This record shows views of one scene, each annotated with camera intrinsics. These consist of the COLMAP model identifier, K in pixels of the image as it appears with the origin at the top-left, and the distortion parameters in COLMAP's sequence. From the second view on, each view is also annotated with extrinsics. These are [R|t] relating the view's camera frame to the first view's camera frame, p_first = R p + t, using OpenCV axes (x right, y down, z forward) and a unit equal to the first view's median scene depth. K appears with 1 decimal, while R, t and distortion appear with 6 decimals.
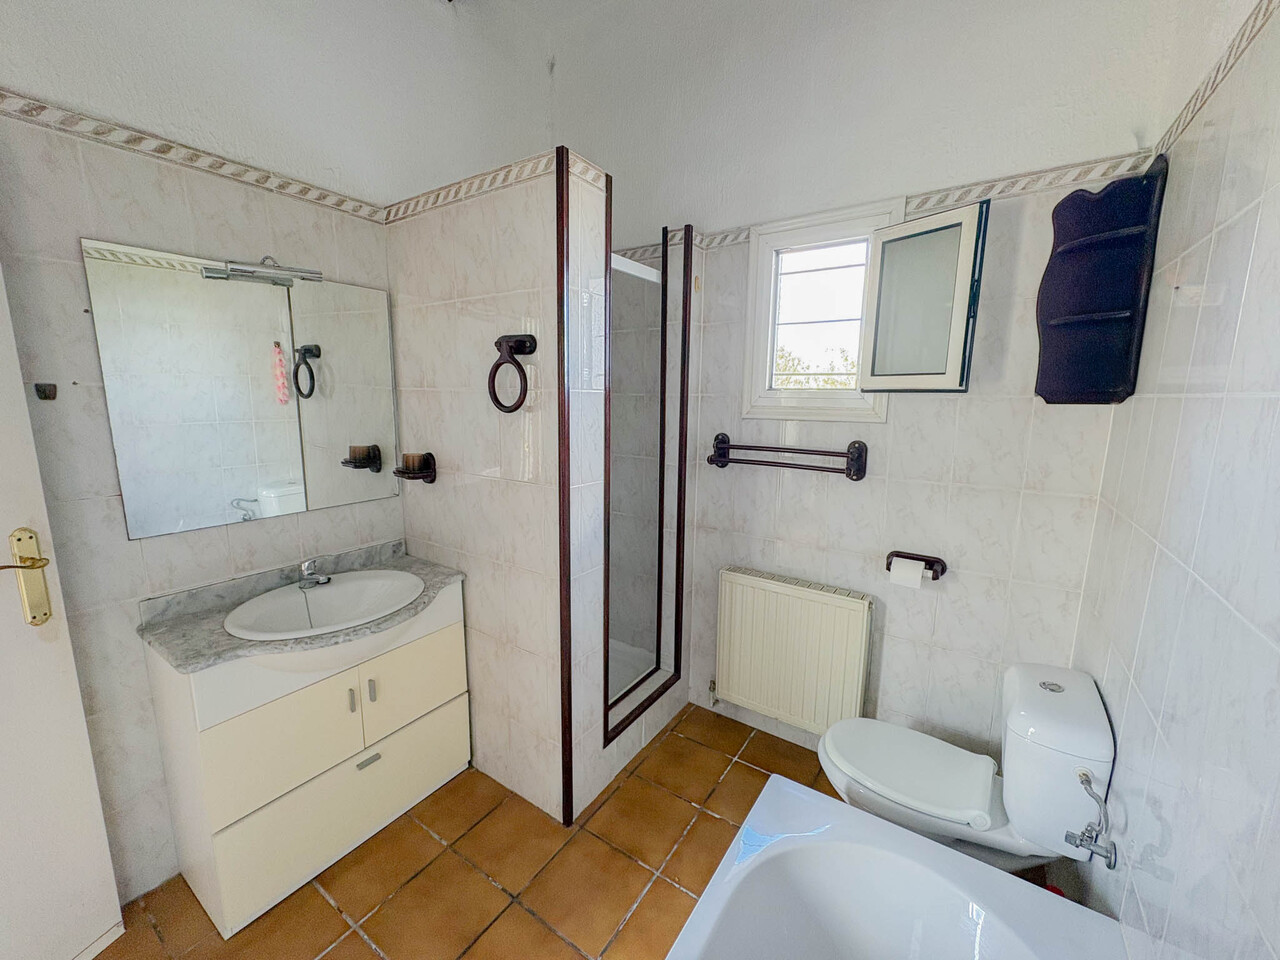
lens RADIAL K [[509.5, 0, 640.1], [0, 509.5, 480.1], [0, 0, 1]] dist [0.000951, -0.000057]
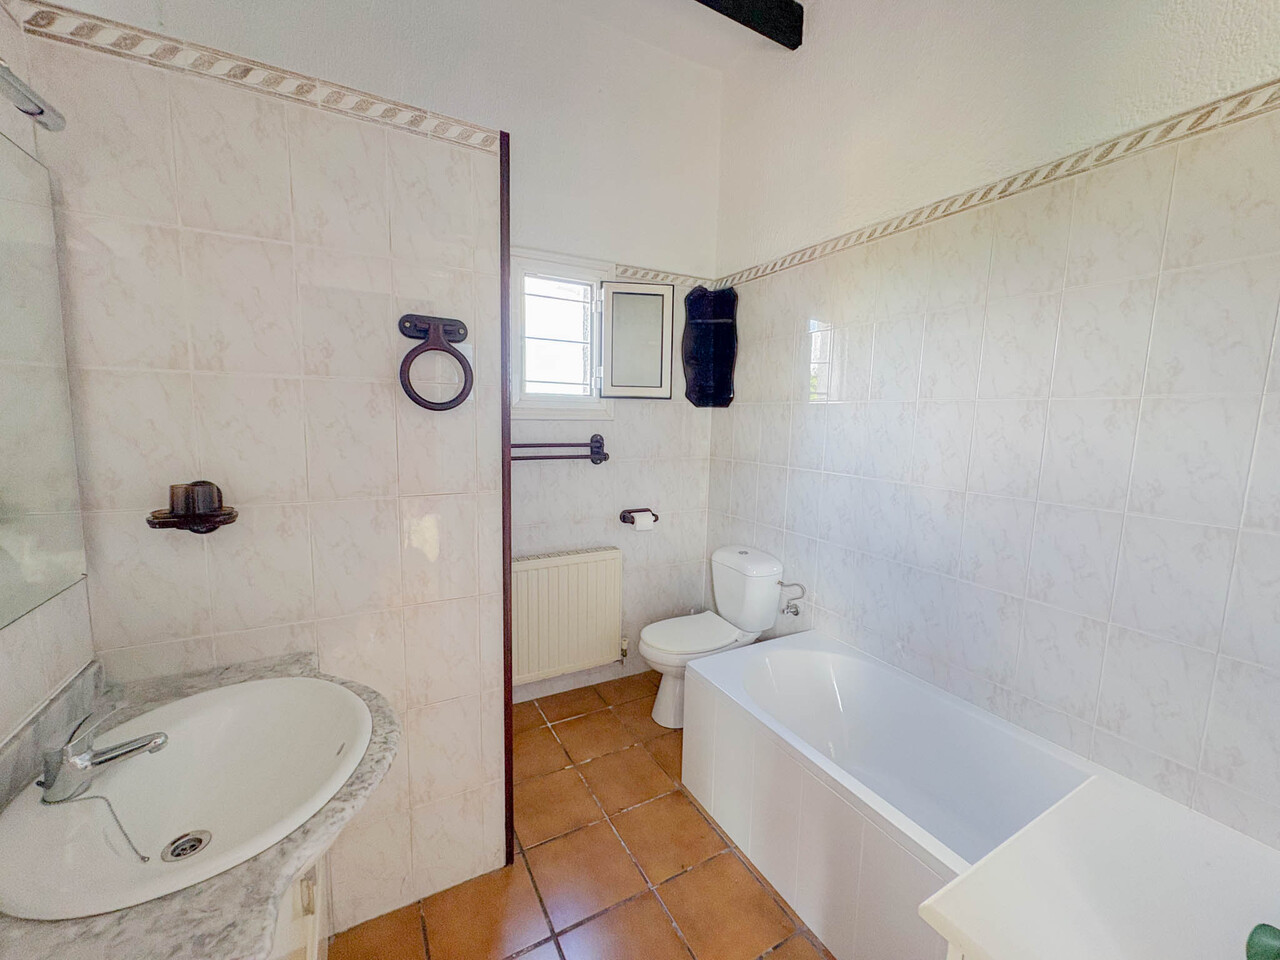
lens RADIAL K [[509.5, 0, 638.7], [0, 509.5, 480.4], [0, 0, 1]] dist [0.000951, -0.000057]
pose [[0.457349, -0.116258, 0.881655, -0.820174], [0.134642, 0.989041, 0.060574, -0.026186], [-0.879035, 0.091004, 0.467990, 0.331538]]
